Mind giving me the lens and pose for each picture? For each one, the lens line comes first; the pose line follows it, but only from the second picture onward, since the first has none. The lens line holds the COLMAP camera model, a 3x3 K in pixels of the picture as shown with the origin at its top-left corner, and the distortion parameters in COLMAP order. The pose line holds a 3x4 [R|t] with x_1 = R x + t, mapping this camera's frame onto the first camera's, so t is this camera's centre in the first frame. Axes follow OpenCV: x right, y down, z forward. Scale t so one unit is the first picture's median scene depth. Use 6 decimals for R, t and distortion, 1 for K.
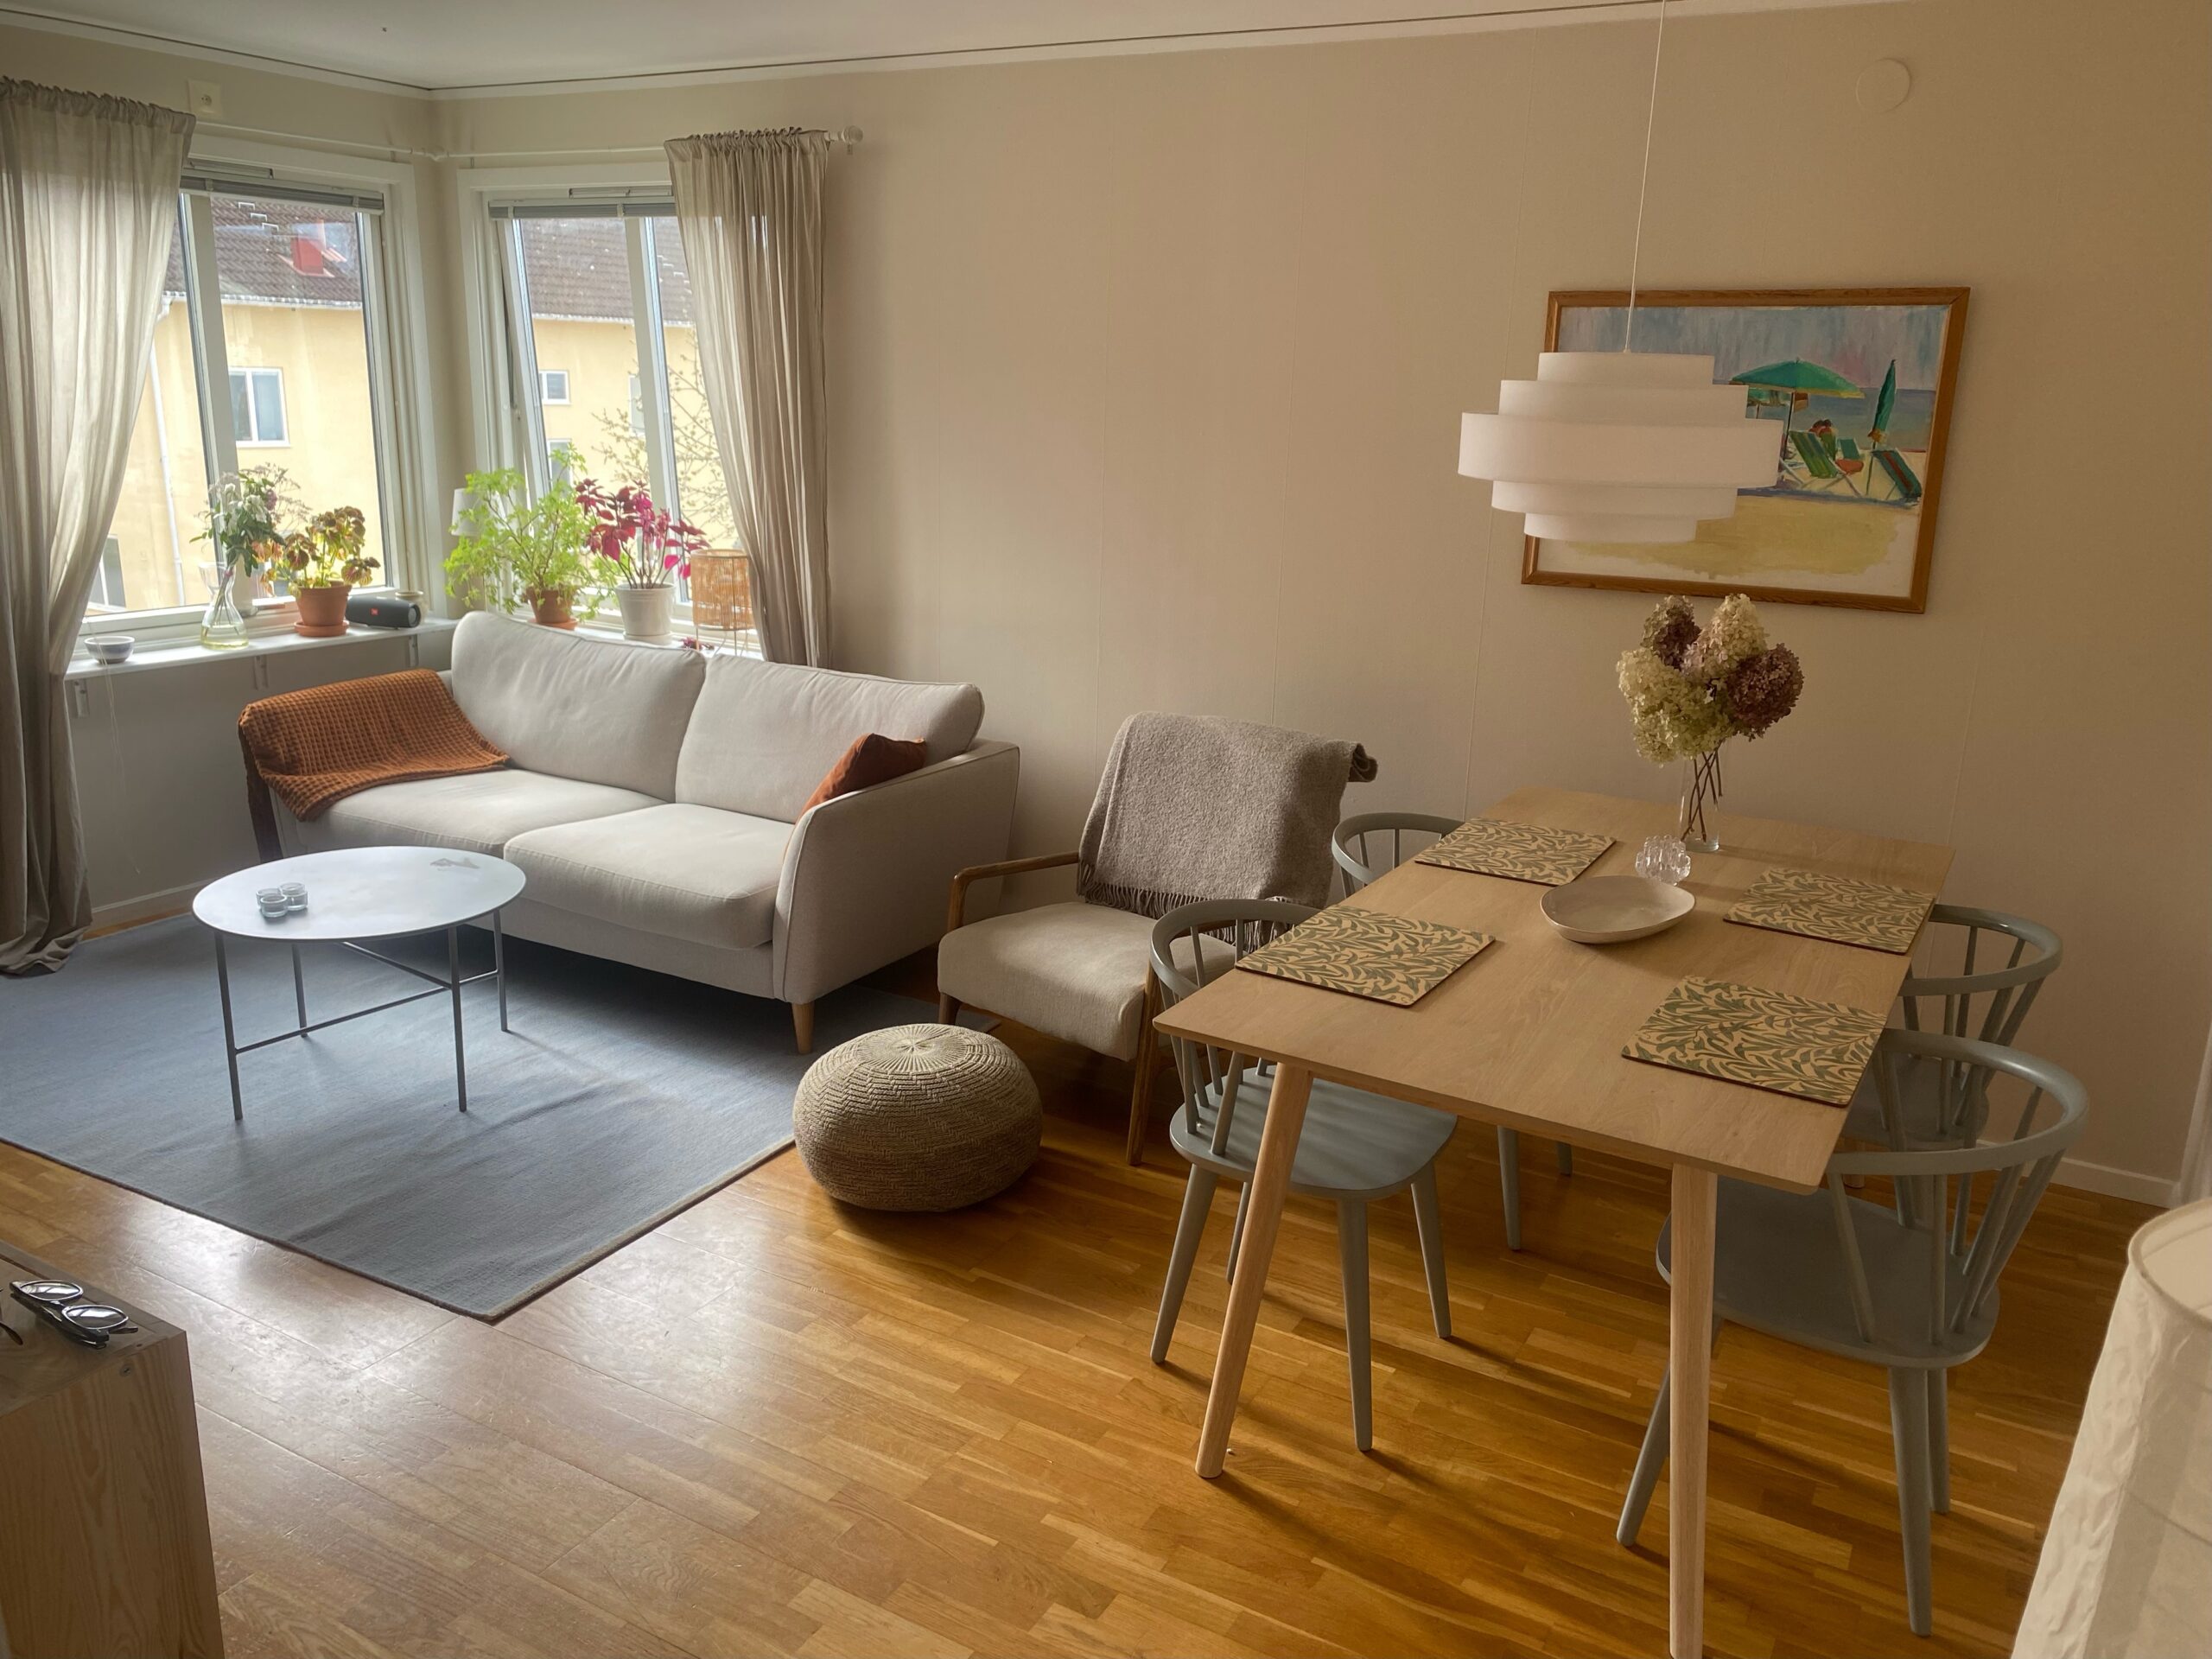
lens RADIAL K [[1678.3, 0, 1115.5], [0, 1678.3, 828.0], [0, 0, 1]] dist [0.011581, -0.005510]
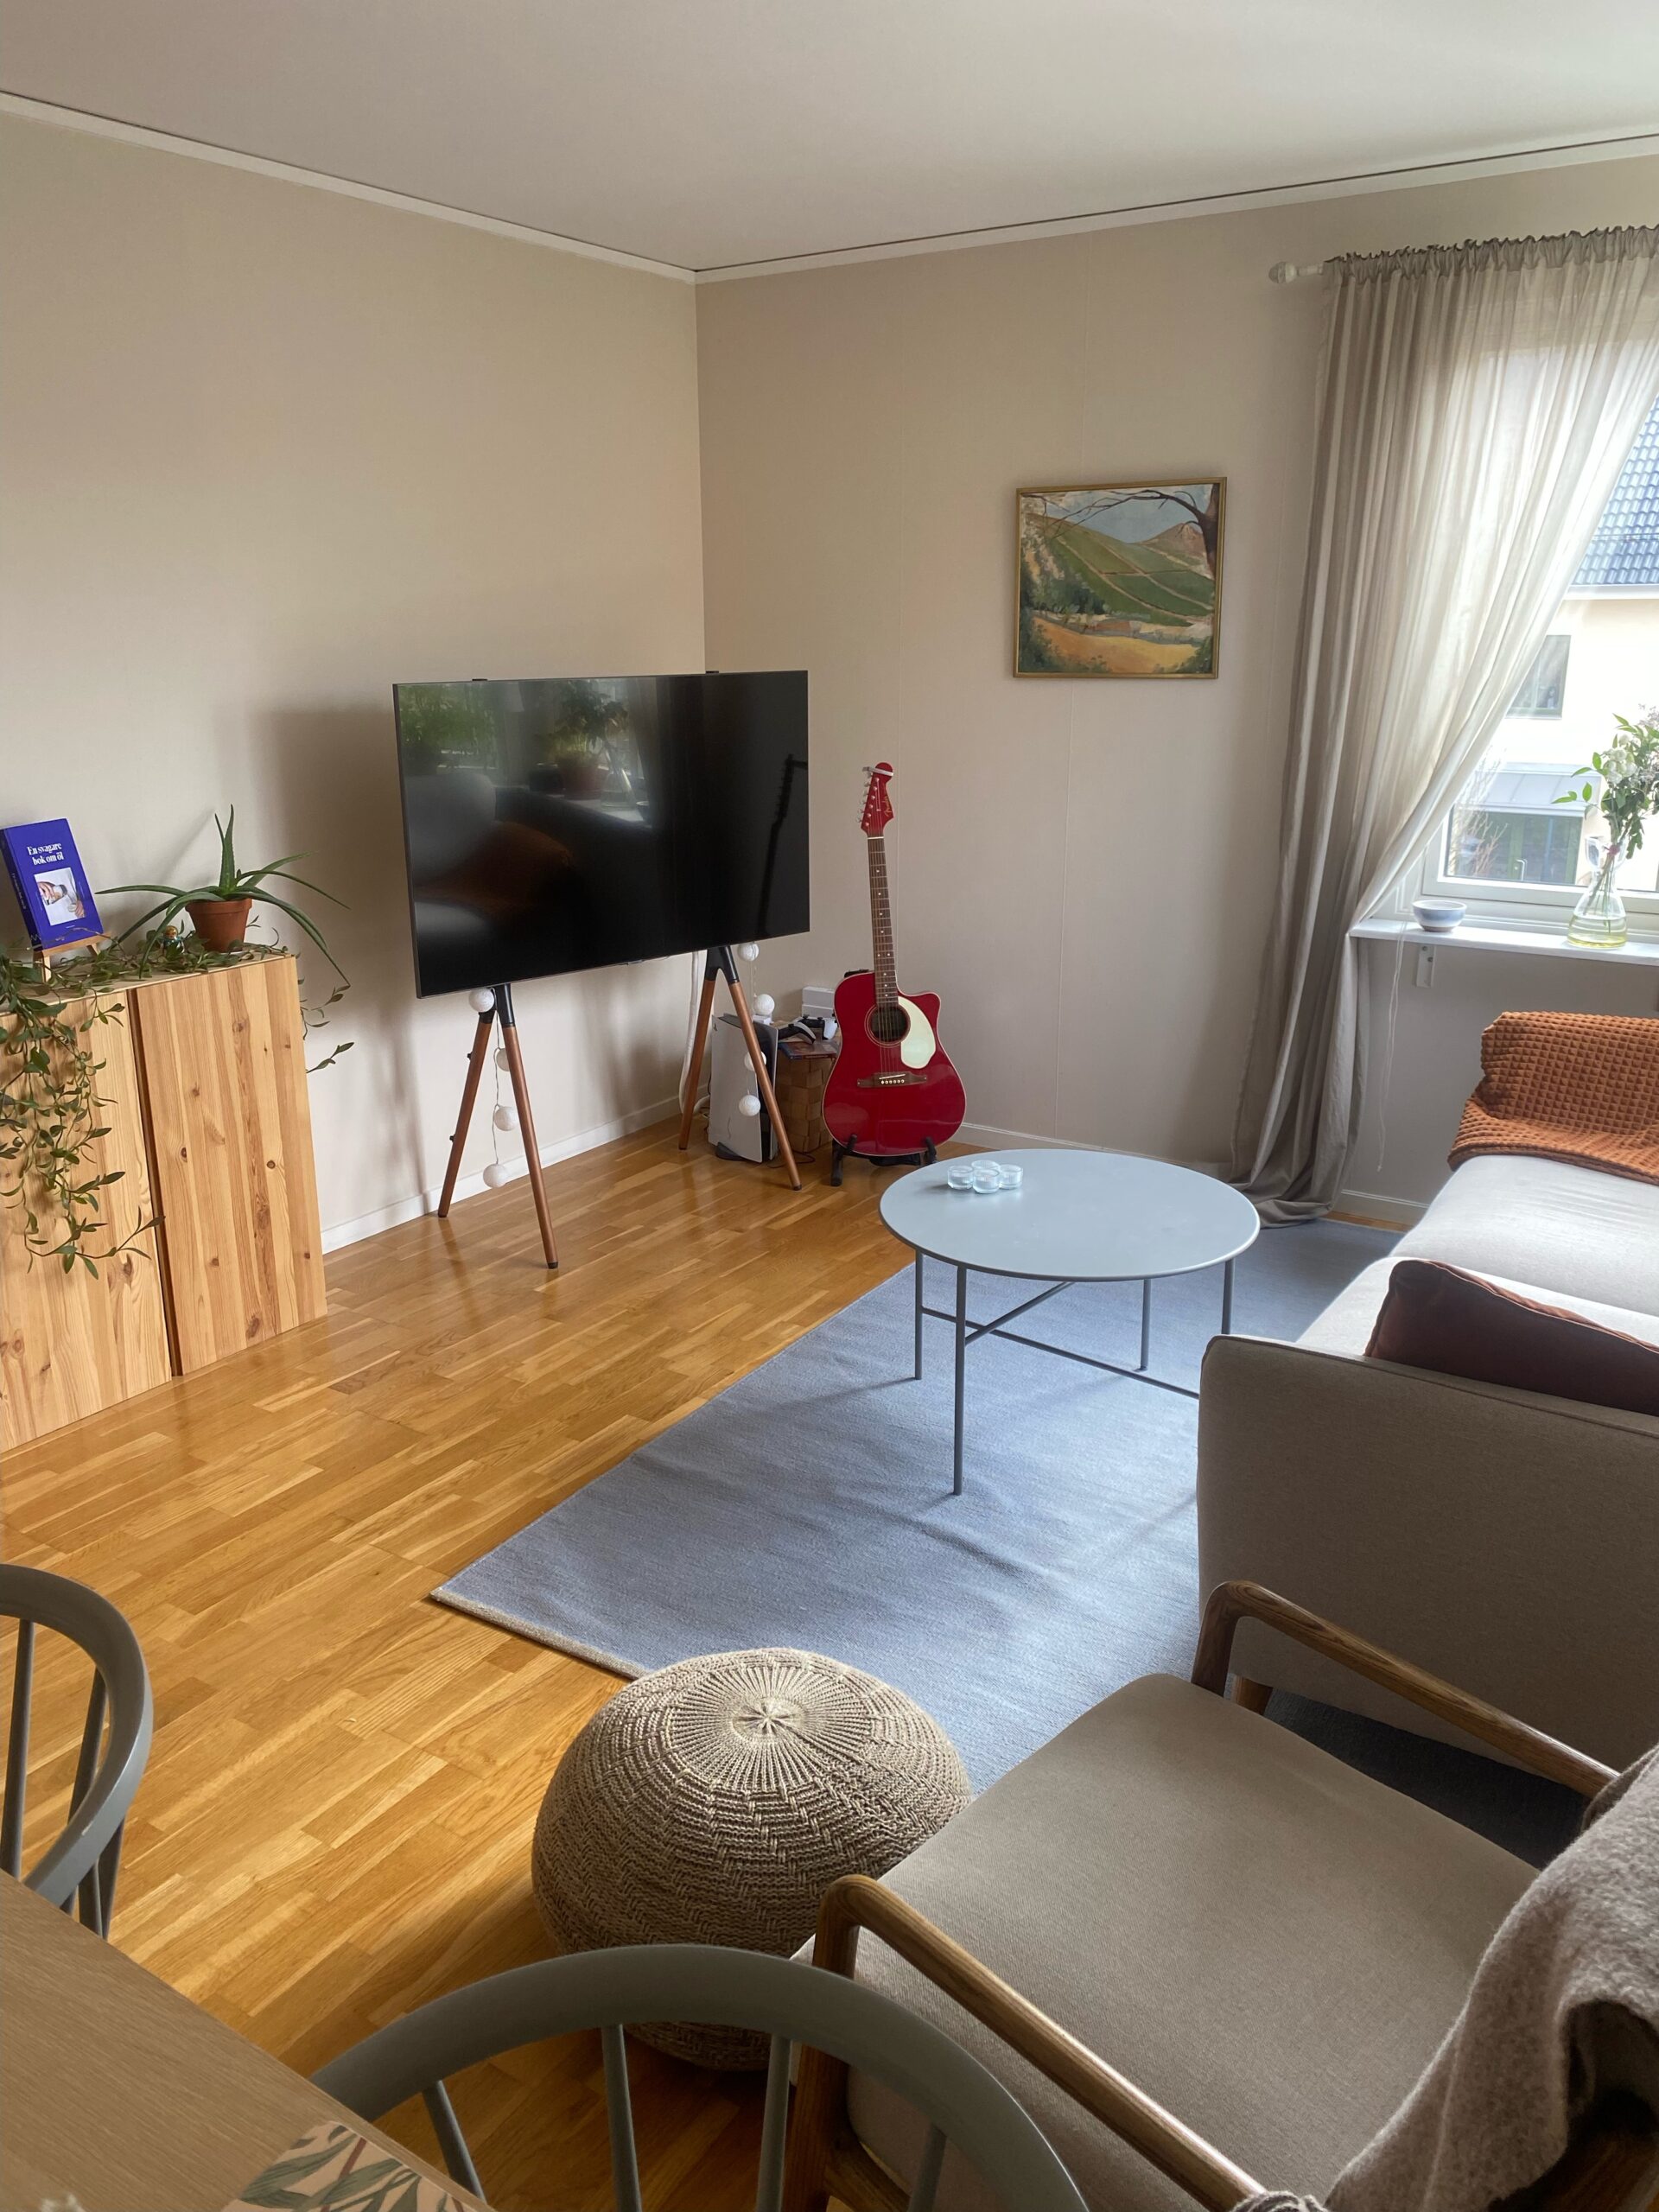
lens RADIAL K [[1678.3, 0, 837.4], [0, 1678.3, 1106.4], [0, 0, 1]] dist [0.011581, -0.005510]
pose [[-0.055827, 0.249550, -0.966751, 0.322572], [-0.264003, 0.930110, 0.255337, -0.182491], [0.962905, 0.269480, 0.013957, 0.856384]]
